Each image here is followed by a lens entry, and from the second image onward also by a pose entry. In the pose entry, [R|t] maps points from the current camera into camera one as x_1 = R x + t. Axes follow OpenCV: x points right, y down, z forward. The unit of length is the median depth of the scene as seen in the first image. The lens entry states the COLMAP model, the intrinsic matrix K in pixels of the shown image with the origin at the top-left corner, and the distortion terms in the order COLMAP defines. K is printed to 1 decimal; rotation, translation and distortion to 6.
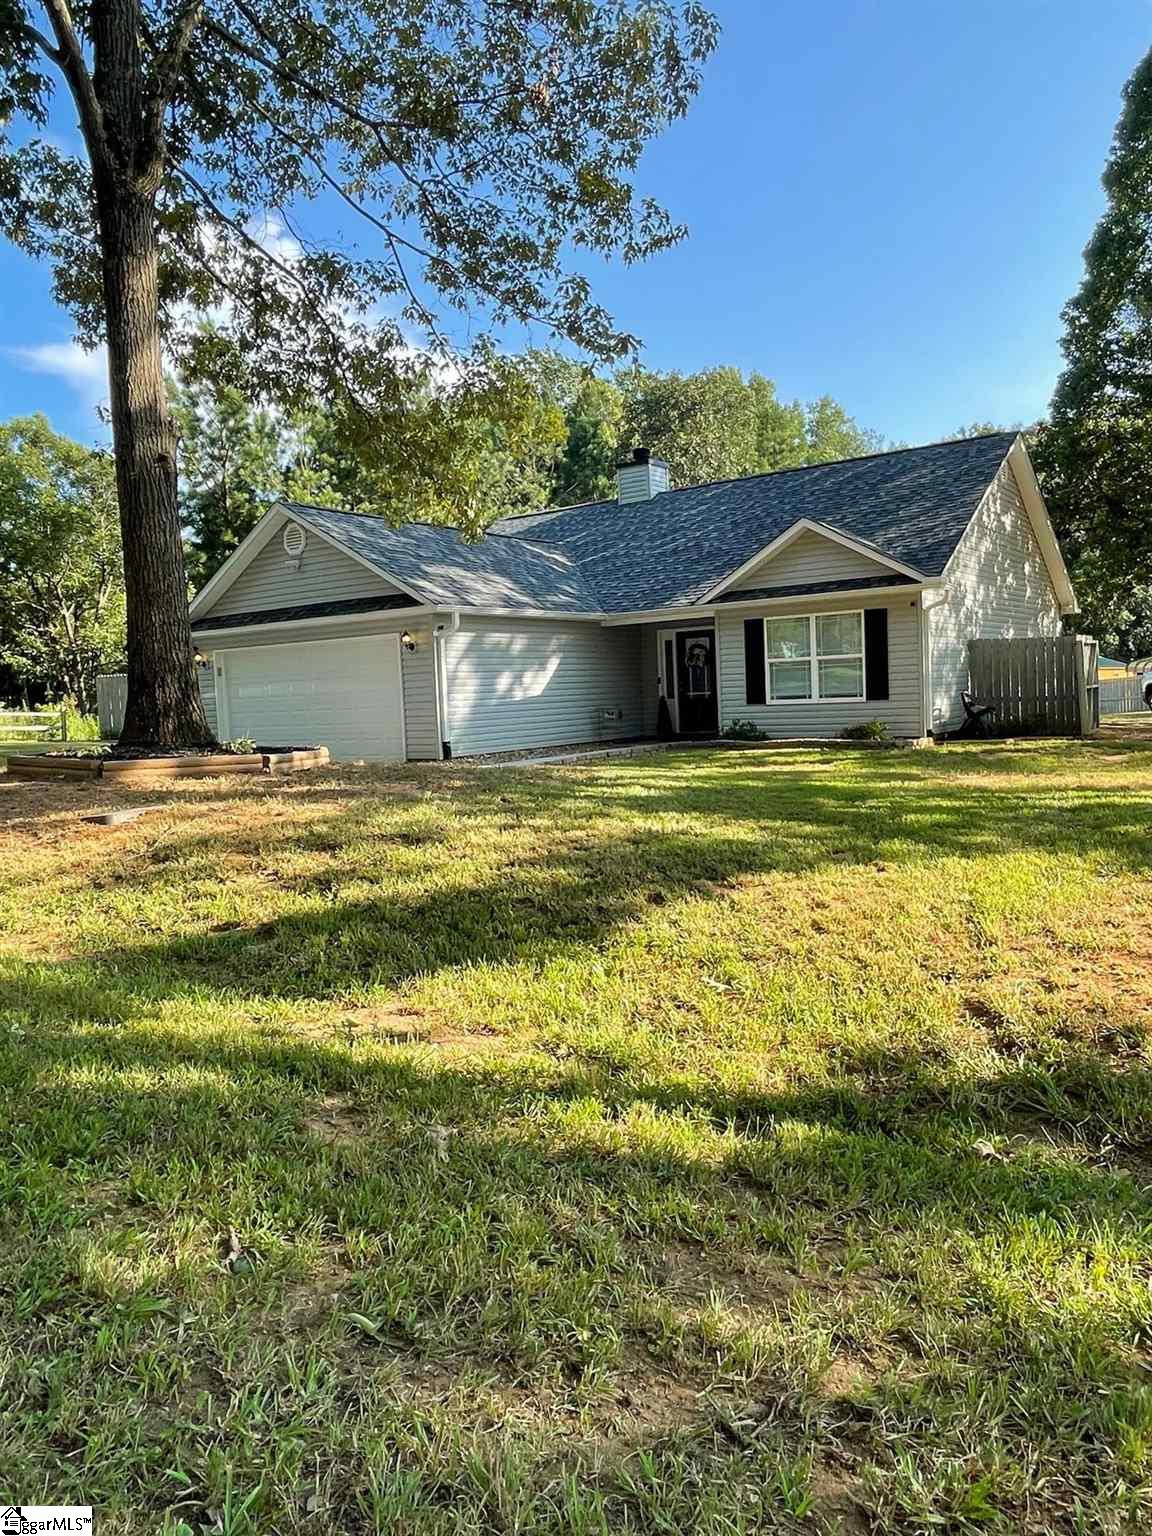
lens RADIAL K [[1072.8, 0, 573.6], [0, 1072.8, 770.6], [0, 0, 1]] dist [-0.013203, -0.008002]
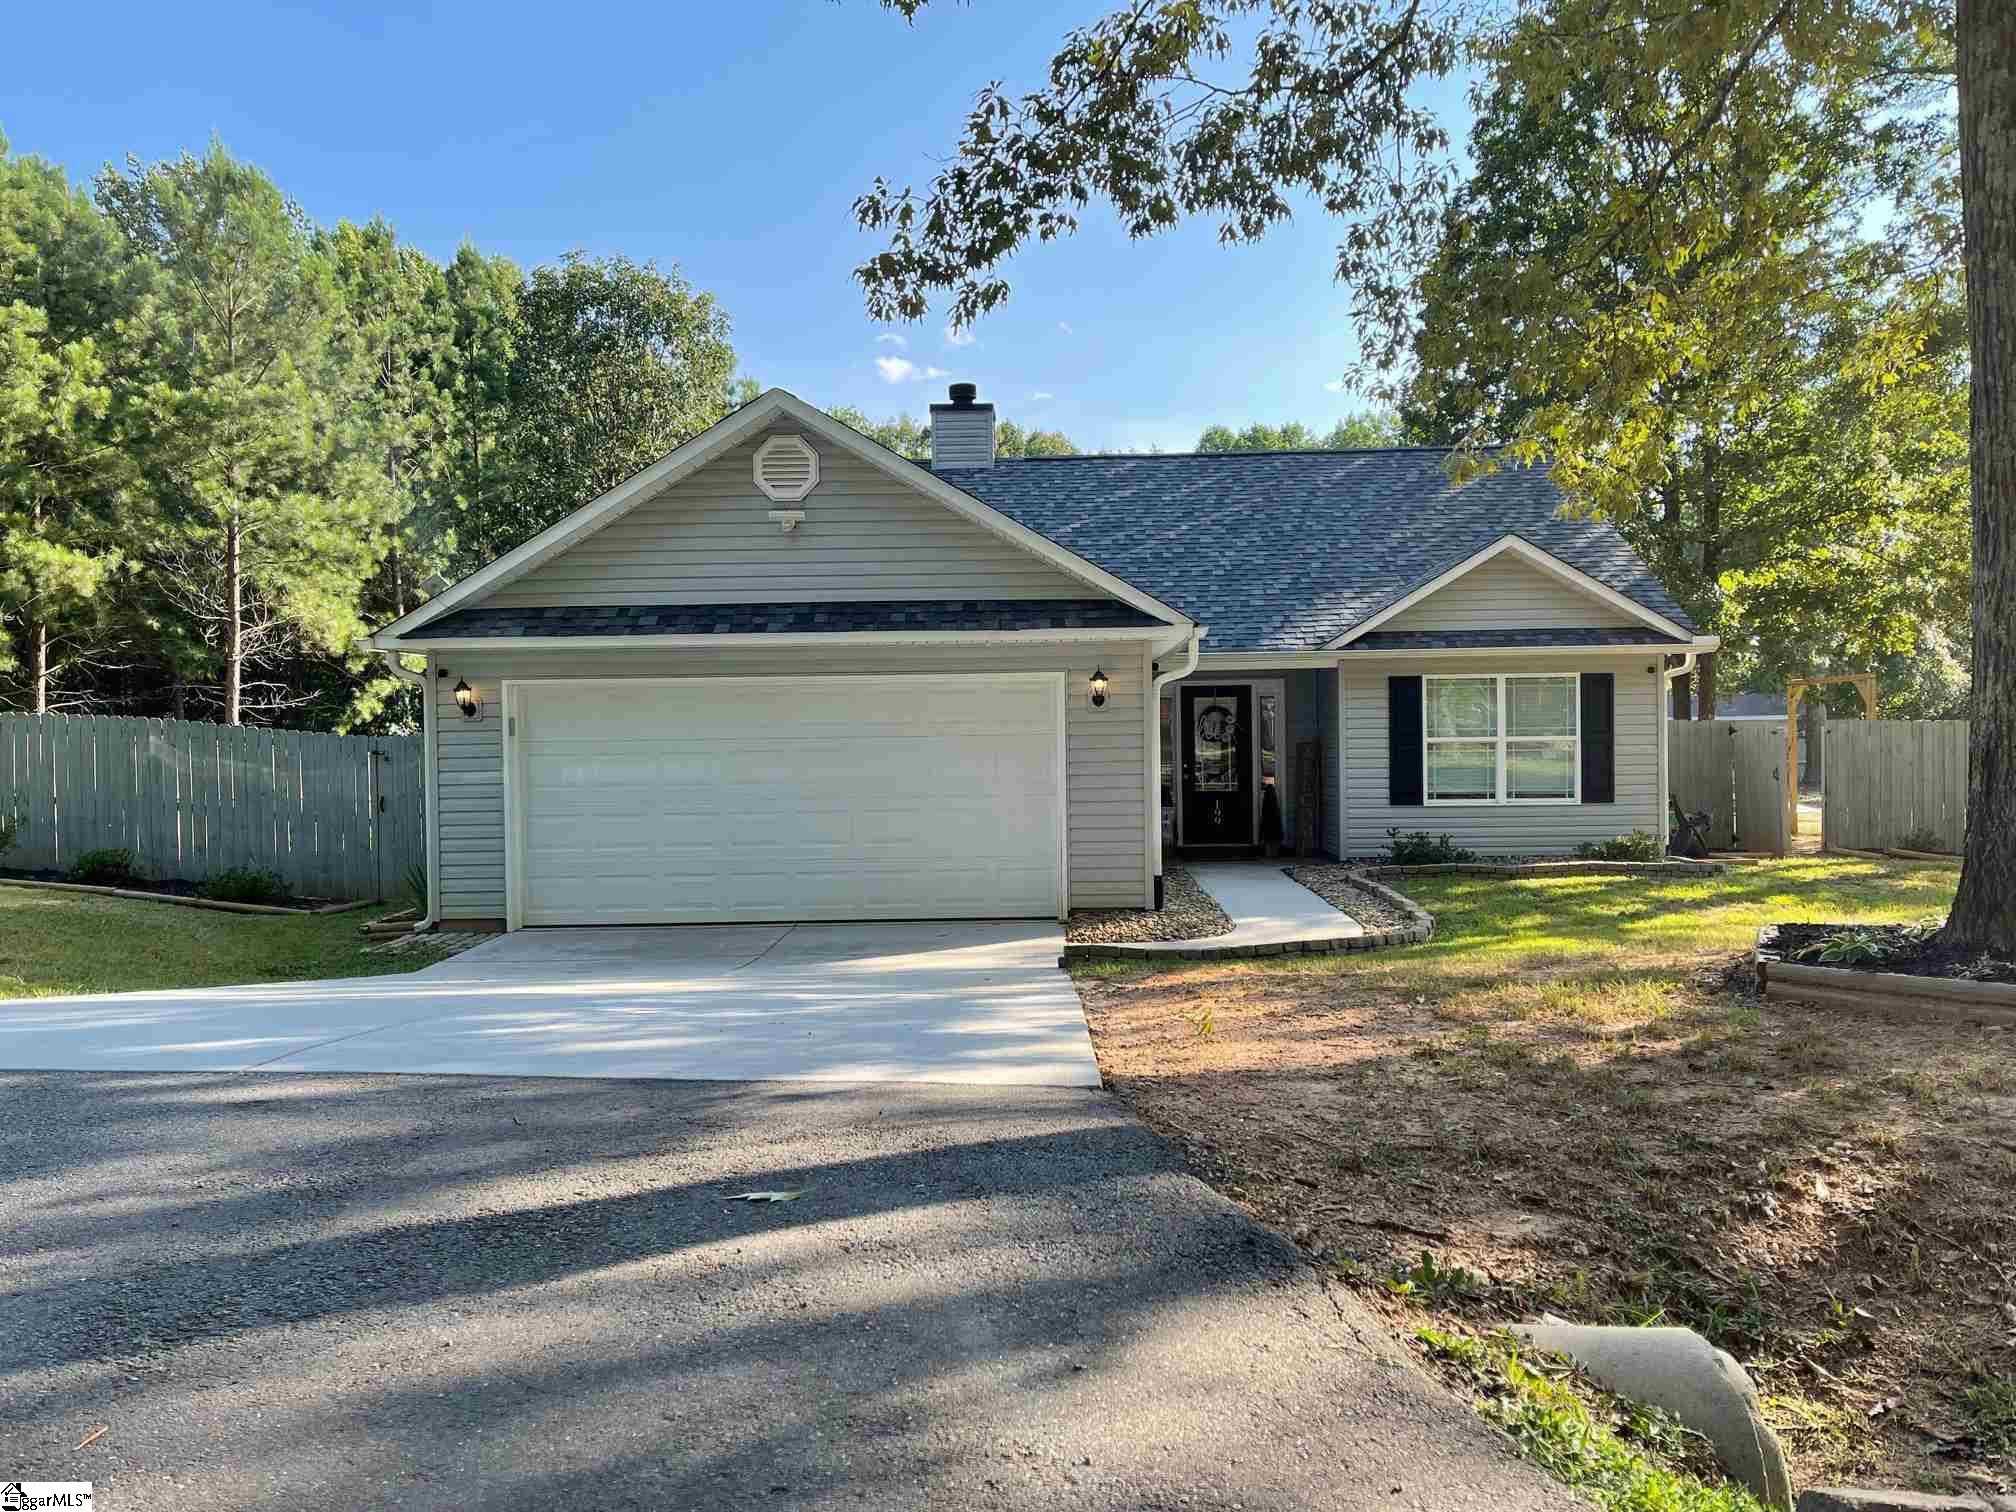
lens RADIAL K [[1518.8, 0, 1017.5], [0, 1518.8, 745.9], [0, 0, 1]] dist [0.055911, -0.079891]
pose [[0.827156, 0.026631, 0.561341, -0.564093], [0.018885, 0.996995, -0.075126, -0.033524], [-0.561655, 0.072741, 0.824167, 0.371363]]
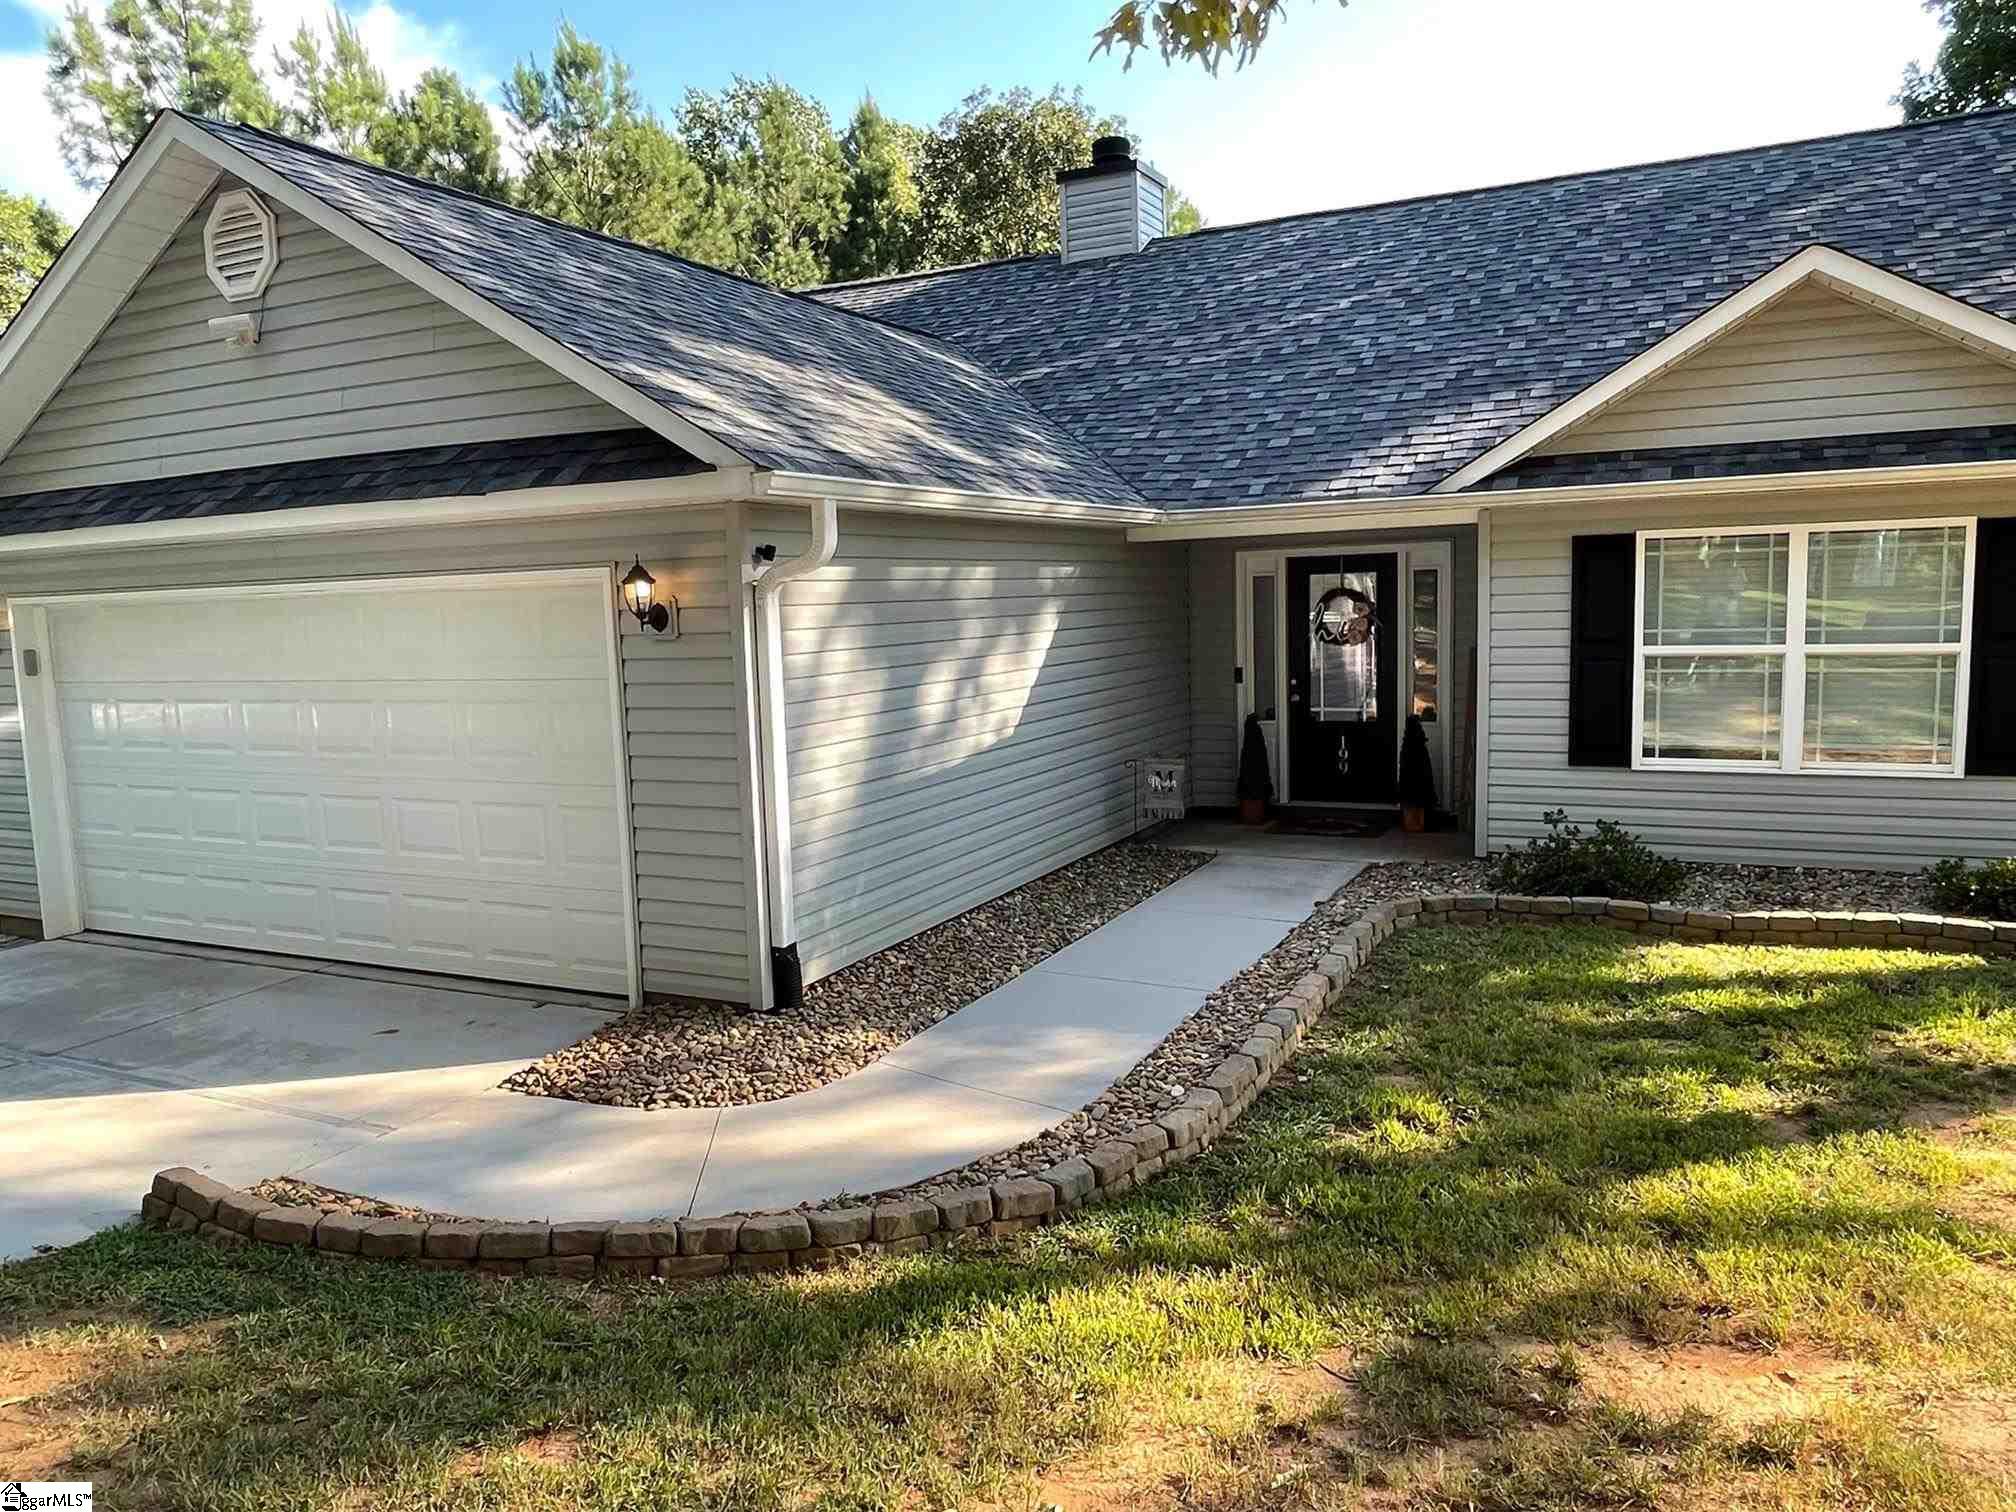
lens RADIAL K [[1408.0, 0, 993.1], [0, 1408.0, 758.2], [0, 0, 1]] dist [-0.013203, -0.008002]
pose [[0.987834, -0.006548, 0.155376, -0.112357], [0.000693, 0.999289, 0.037703, -0.085496], [-0.155513, -0.037137, 0.987136, 0.570802]]
